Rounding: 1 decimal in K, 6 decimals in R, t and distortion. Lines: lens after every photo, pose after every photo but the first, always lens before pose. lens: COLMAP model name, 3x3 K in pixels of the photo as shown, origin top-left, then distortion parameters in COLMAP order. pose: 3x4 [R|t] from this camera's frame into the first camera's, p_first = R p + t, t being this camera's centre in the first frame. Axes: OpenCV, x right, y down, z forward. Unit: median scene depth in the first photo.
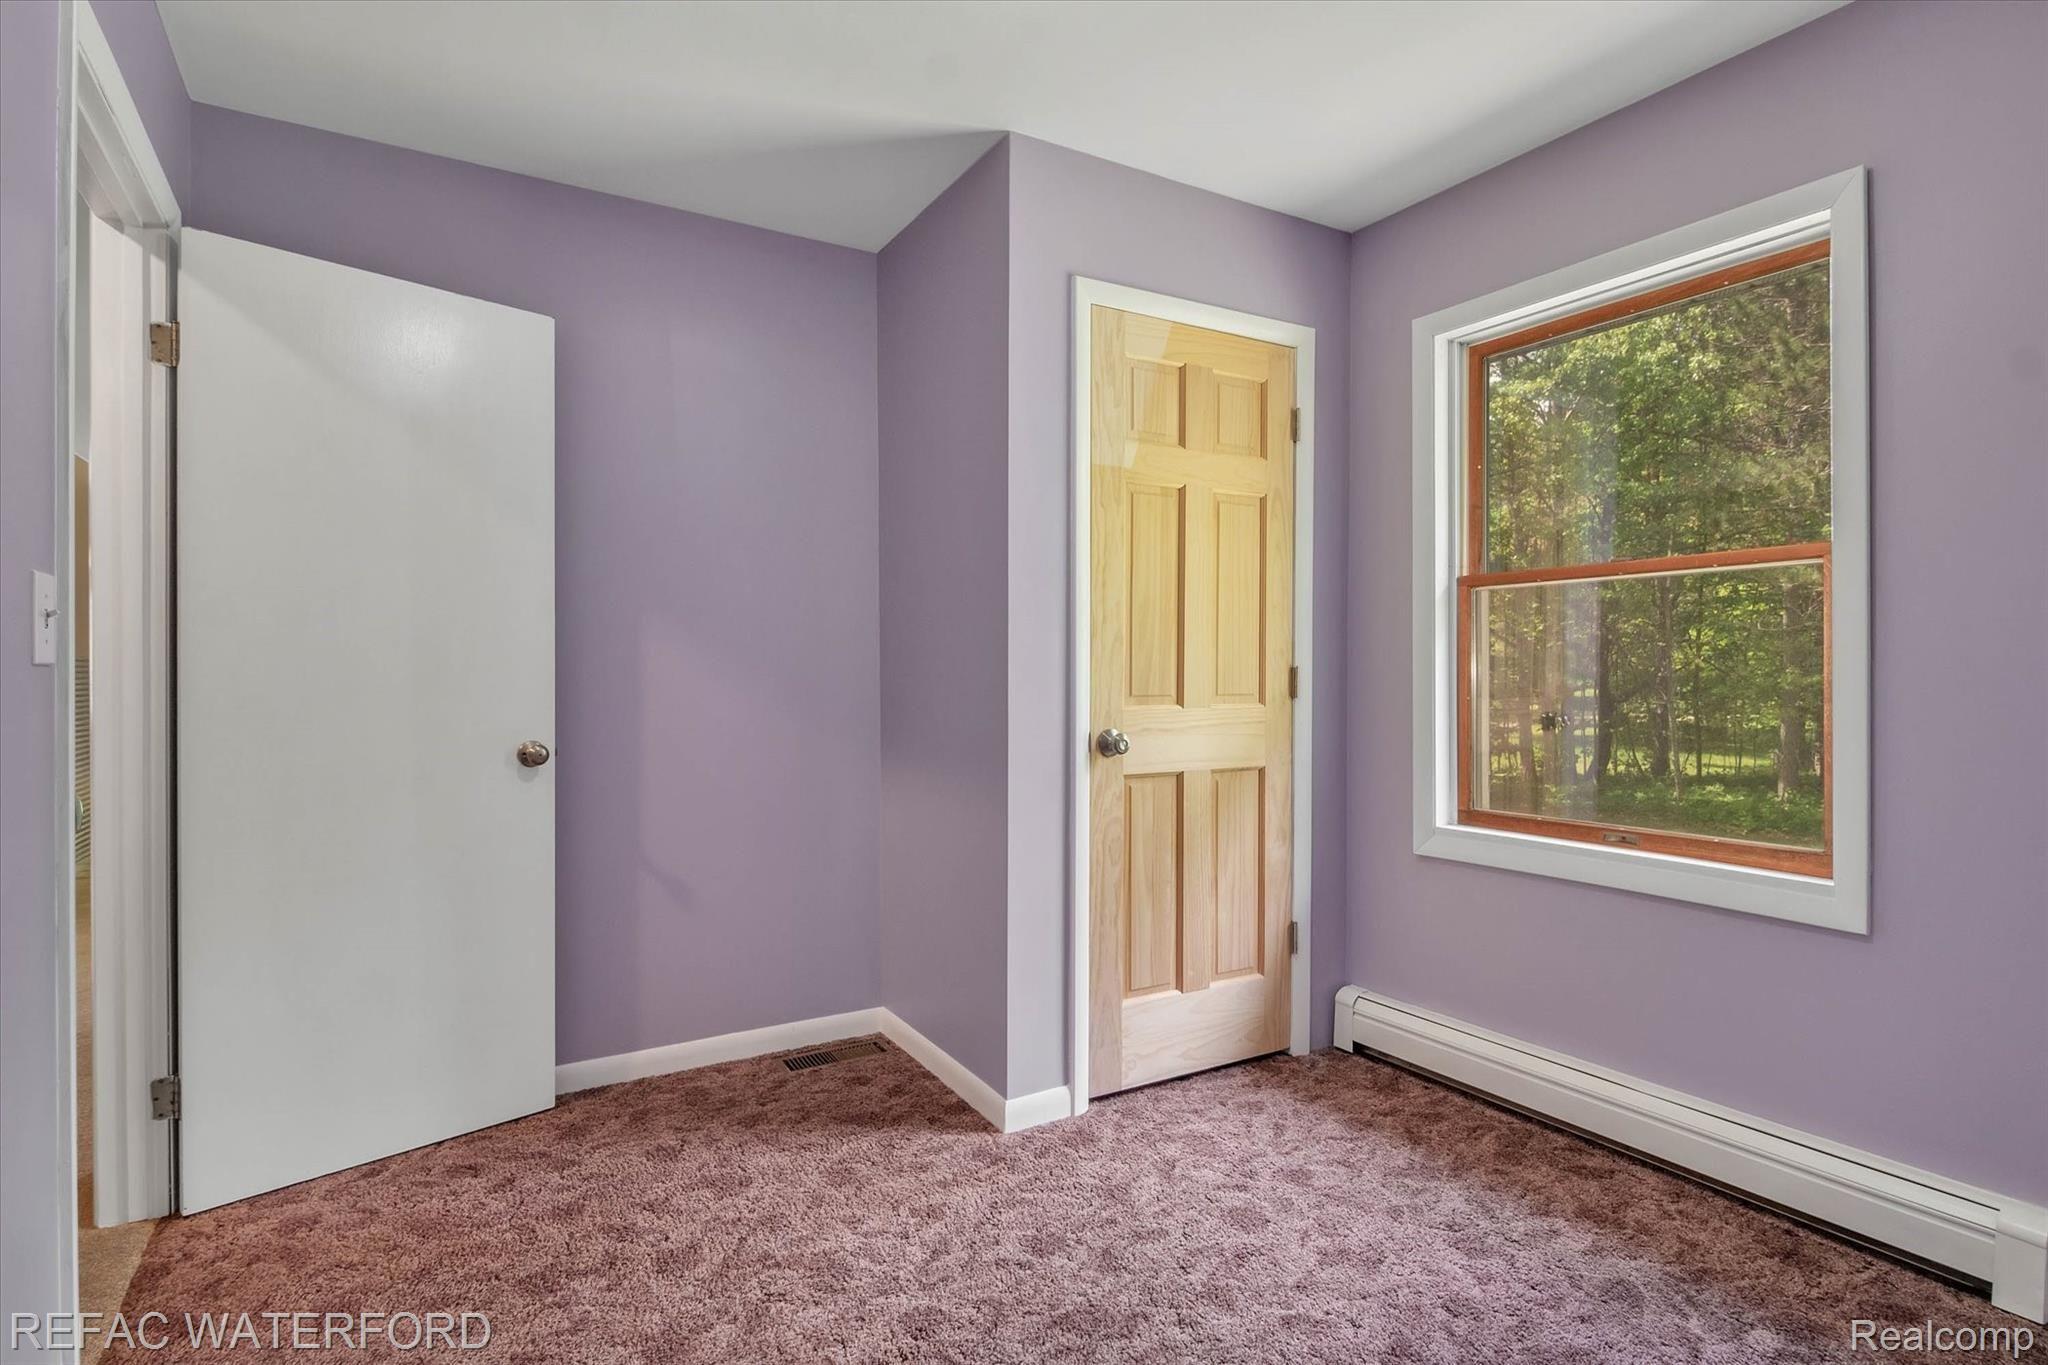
lens RADIAL K [[1046.4, 0, 1030.1], [0, 1046.4, 675.8], [0, 0, 1]] dist [0.000534, 0.000134]
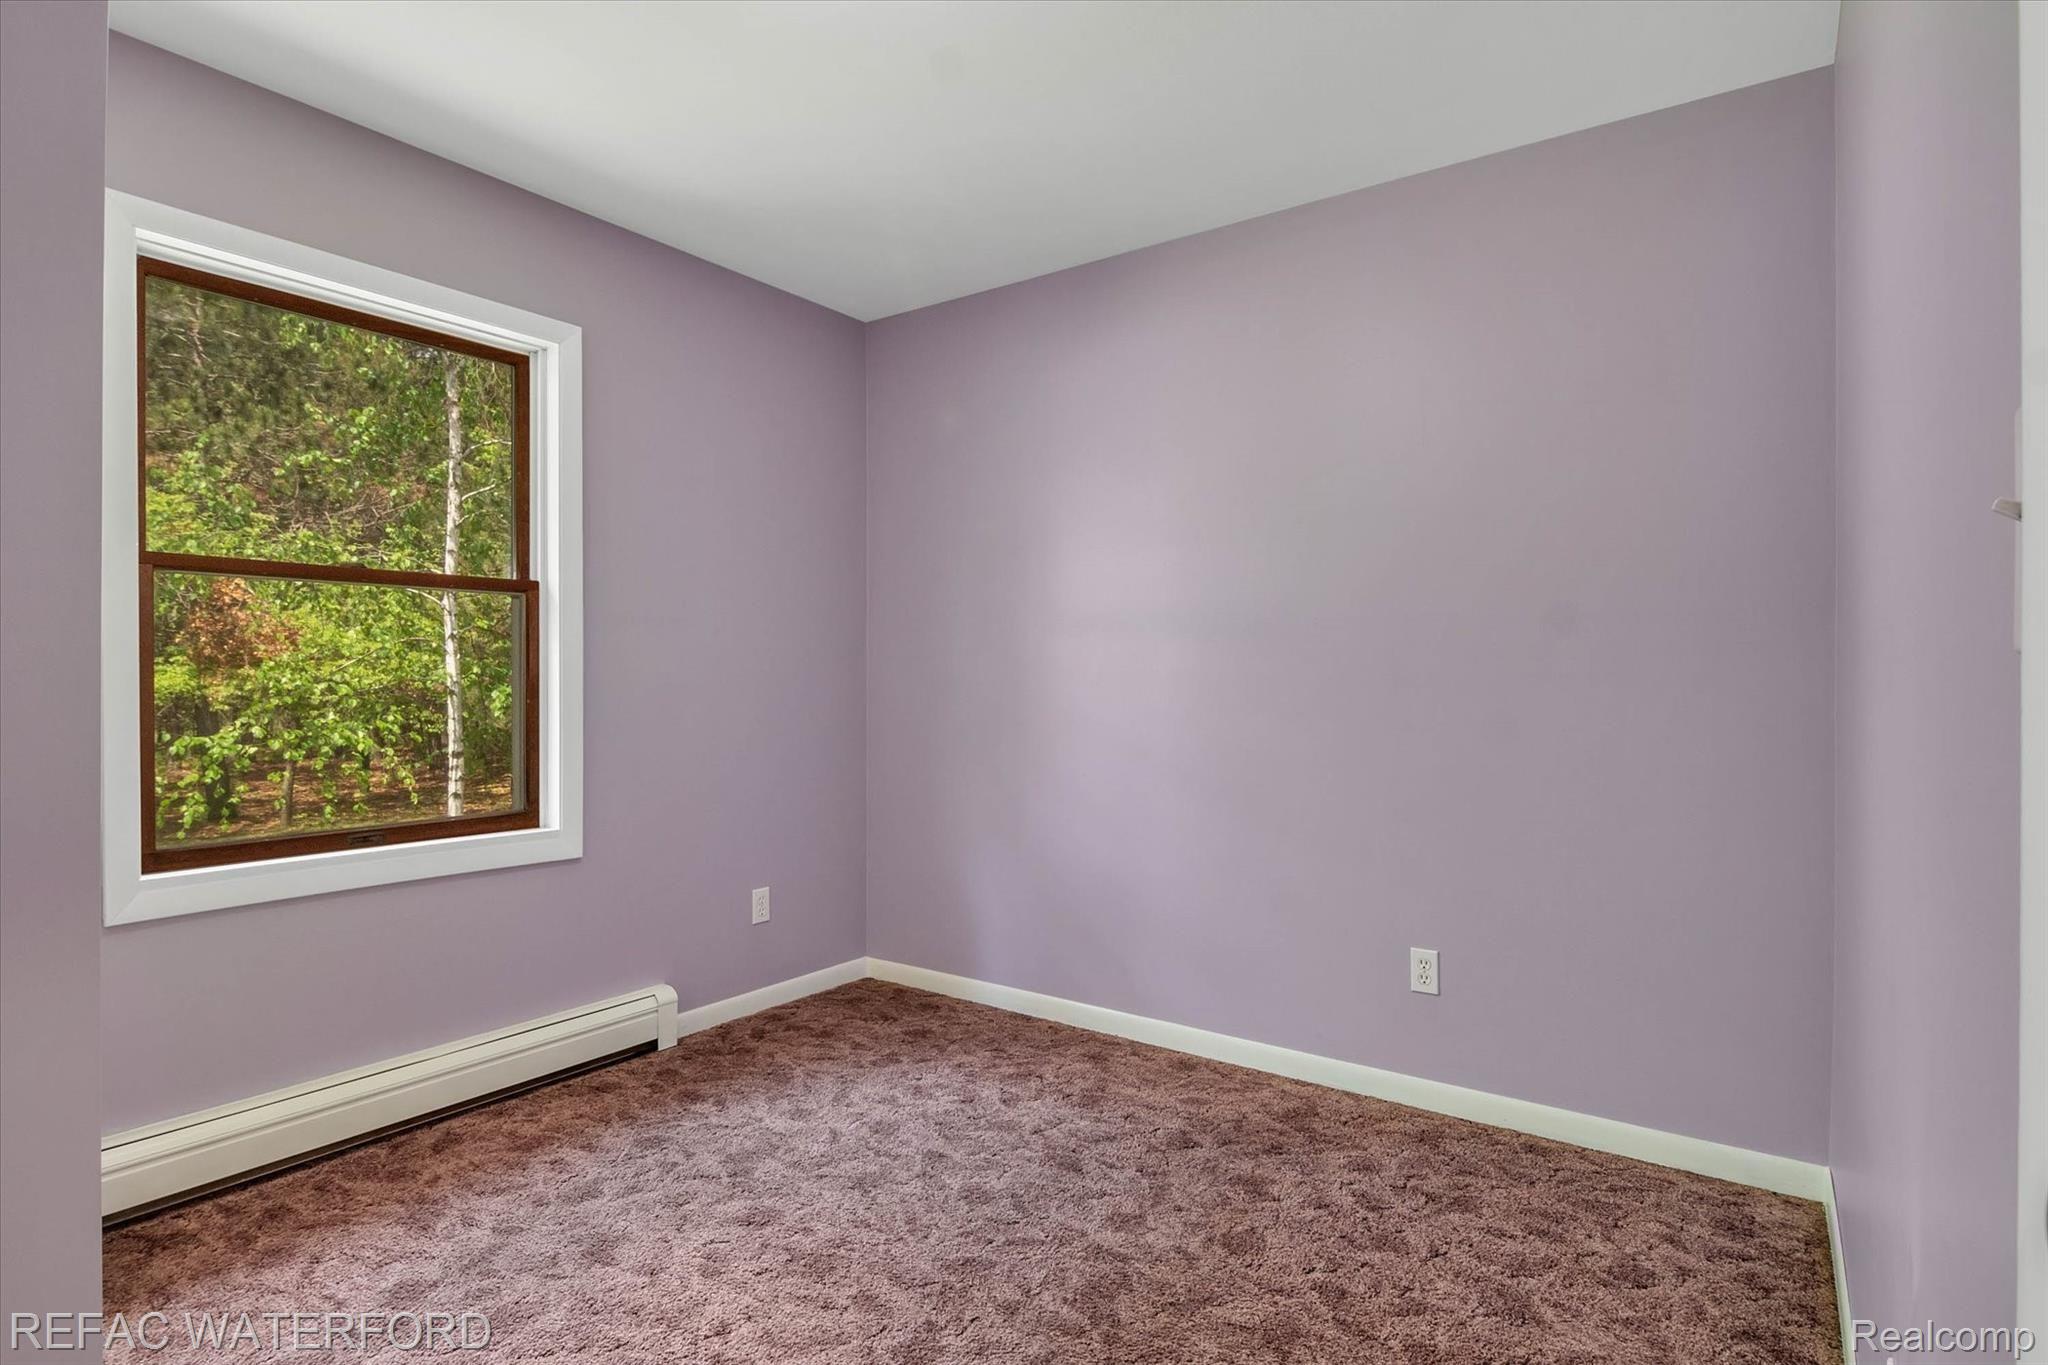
lens RADIAL K [[1046.4, 0, 1030.0], [0, 1046.4, 687.2], [0, 0, 1]] dist [0.000534, 0.000134]
pose [[-0.395367, -0.011511, 0.918451, -0.692747], [-0.005209, 0.999933, 0.010290, -0.009416], [-0.918508, -0.000716, -0.395401, 0.881129]]
